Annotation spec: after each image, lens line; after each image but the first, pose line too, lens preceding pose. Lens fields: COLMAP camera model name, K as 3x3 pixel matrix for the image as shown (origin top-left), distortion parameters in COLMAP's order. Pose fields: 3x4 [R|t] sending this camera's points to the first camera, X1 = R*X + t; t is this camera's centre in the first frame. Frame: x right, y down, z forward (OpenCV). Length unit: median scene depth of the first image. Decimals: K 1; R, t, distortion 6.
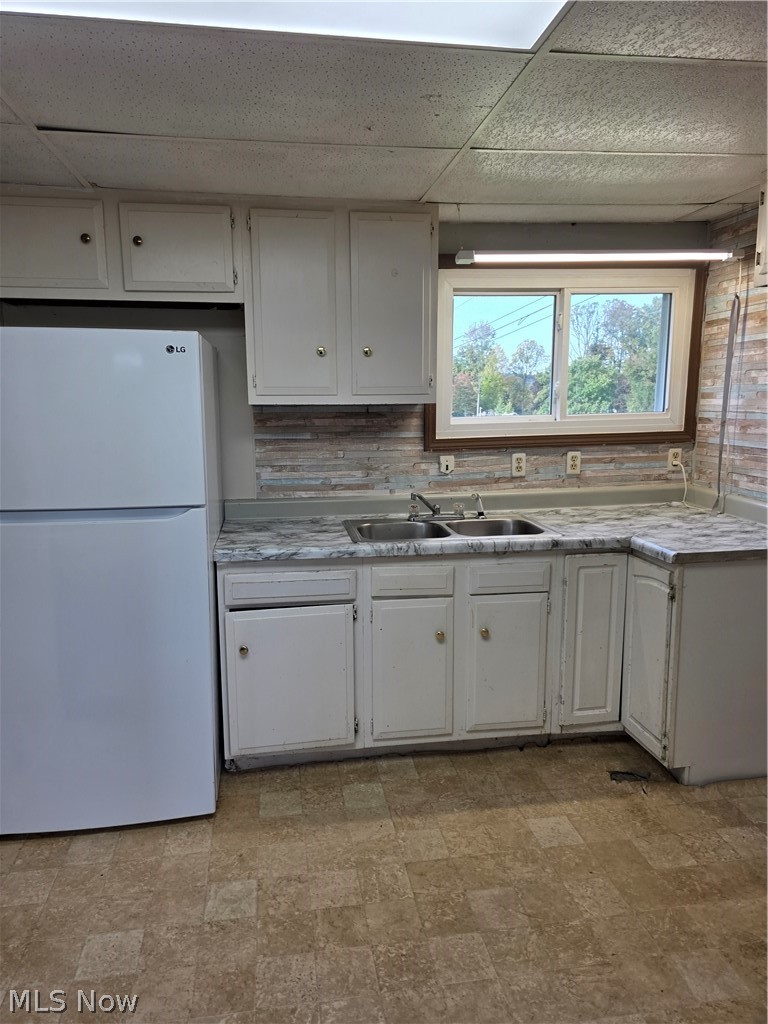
lens RADIAL K [[693.2, 0, 374.9], [0, 693.2, 501.8], [0, 0, 1]] dist [0.054917, -0.046034]
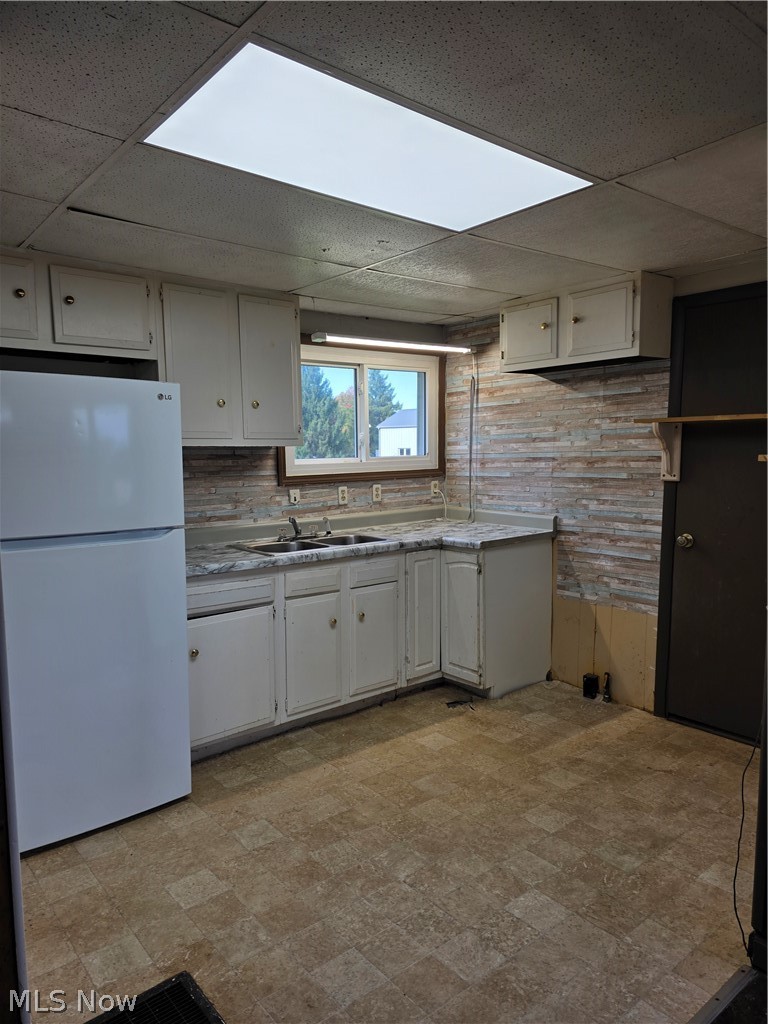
lens RADIAL K [[693.2, 0, 378.8], [0, 693.2, 517.8], [0, 0, 1]] dist [0.054917, -0.046034]
pose [[0.858615, -0.052637, 0.509912, -0.492975], [0.086837, 0.995273, -0.043481, 0.062775], [-0.505213, 0.081612, 0.859127, -0.177326]]
